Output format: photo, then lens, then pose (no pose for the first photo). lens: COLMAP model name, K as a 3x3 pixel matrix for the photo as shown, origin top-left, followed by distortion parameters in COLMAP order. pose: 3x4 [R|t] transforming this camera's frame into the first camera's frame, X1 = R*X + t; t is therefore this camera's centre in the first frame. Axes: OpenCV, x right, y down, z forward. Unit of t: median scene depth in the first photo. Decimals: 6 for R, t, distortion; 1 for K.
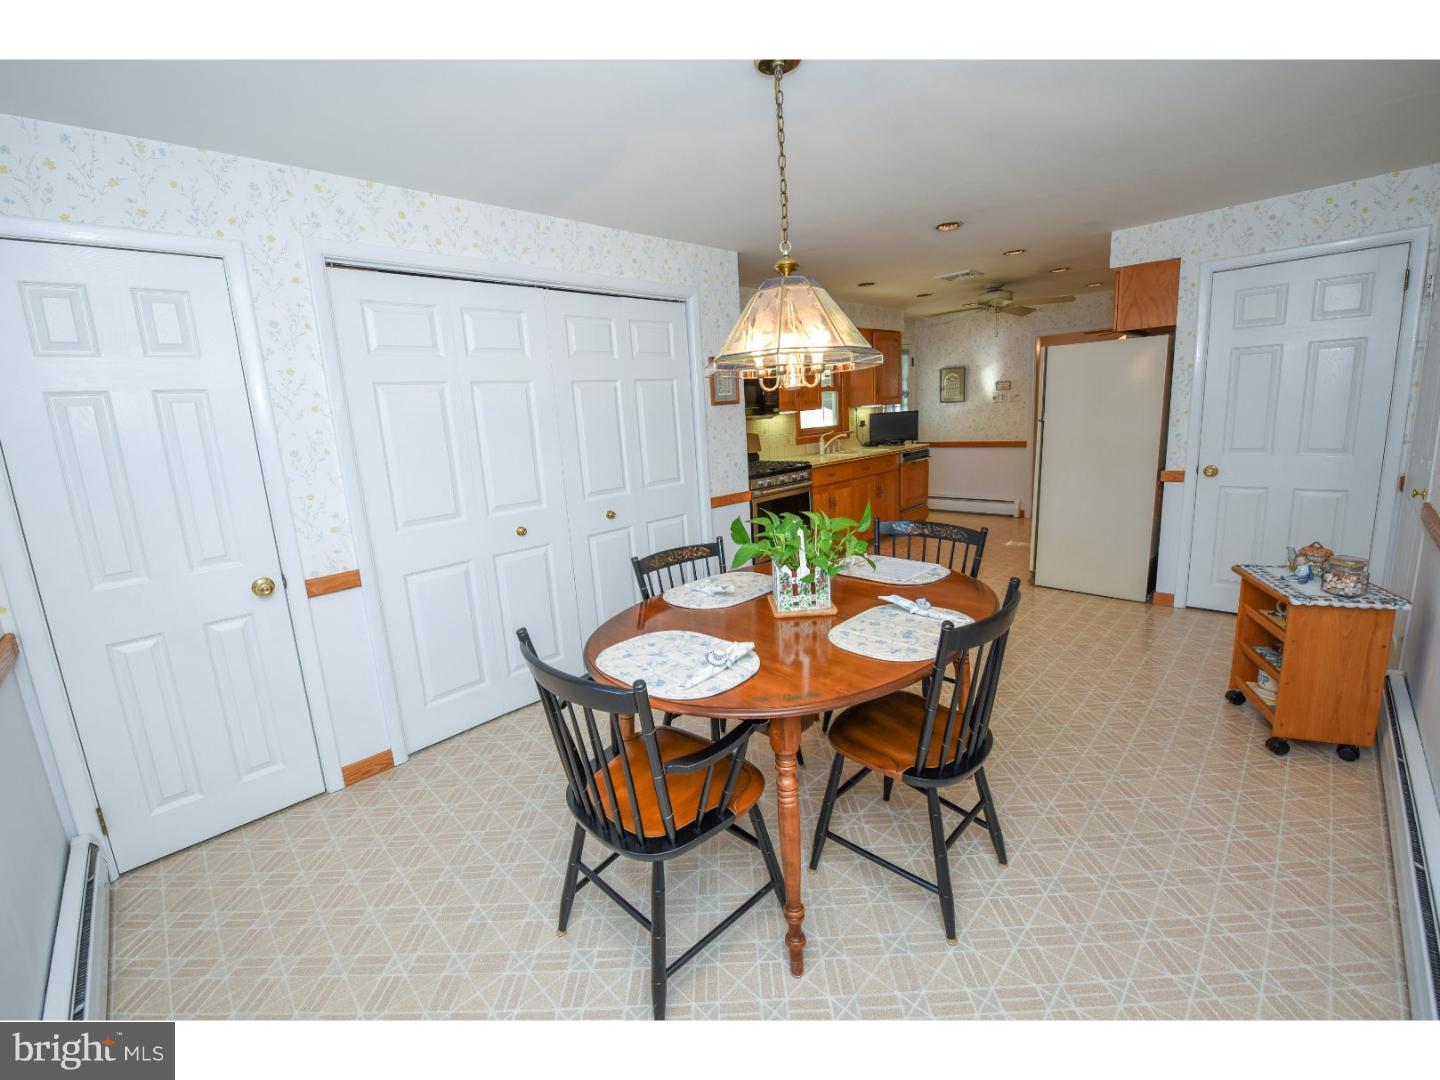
lens RADIAL K [[587.8, 0, 720.0], [0, 587.8, 540.0], [0, 0, 1]] dist [-0.002280, -0.000281]
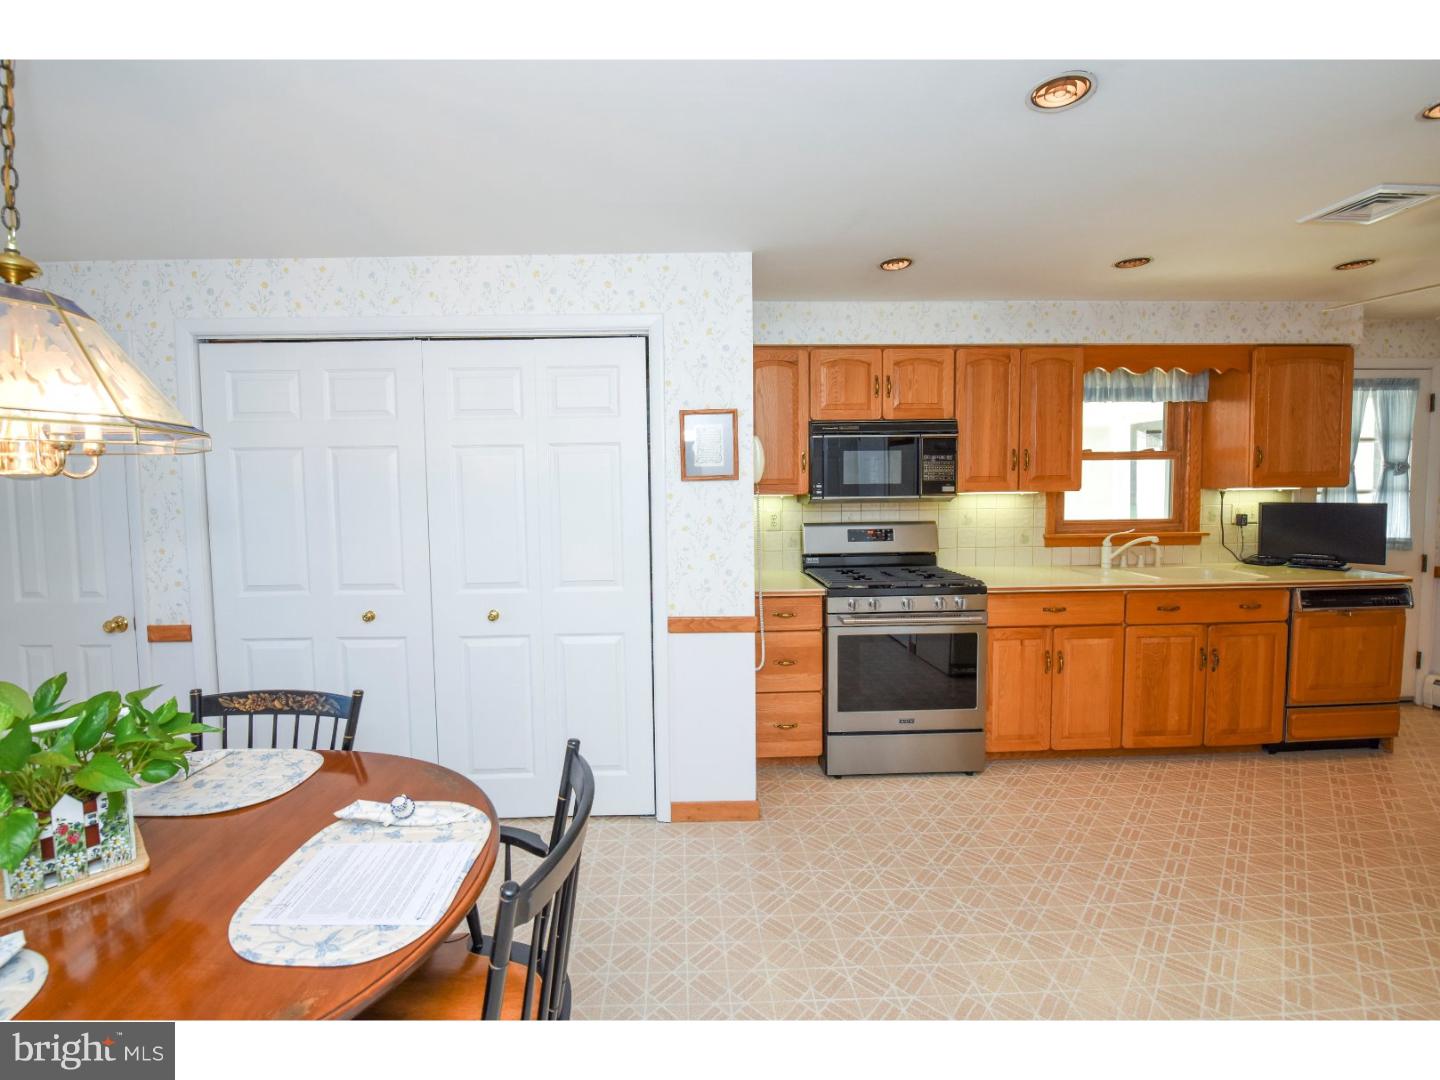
lens RADIAL K [[606.1, 0, 720.0], [0, 606.1, 540.0], [0, 0, 1]] dist [-0.003158, -0.000163]
pose [[0.723637, 0.114495, -0.680617, 0.458381], [-0.177334, 0.983881, -0.023032, -0.141949], [0.667009, 0.137364, 0.732277, 0.487564]]
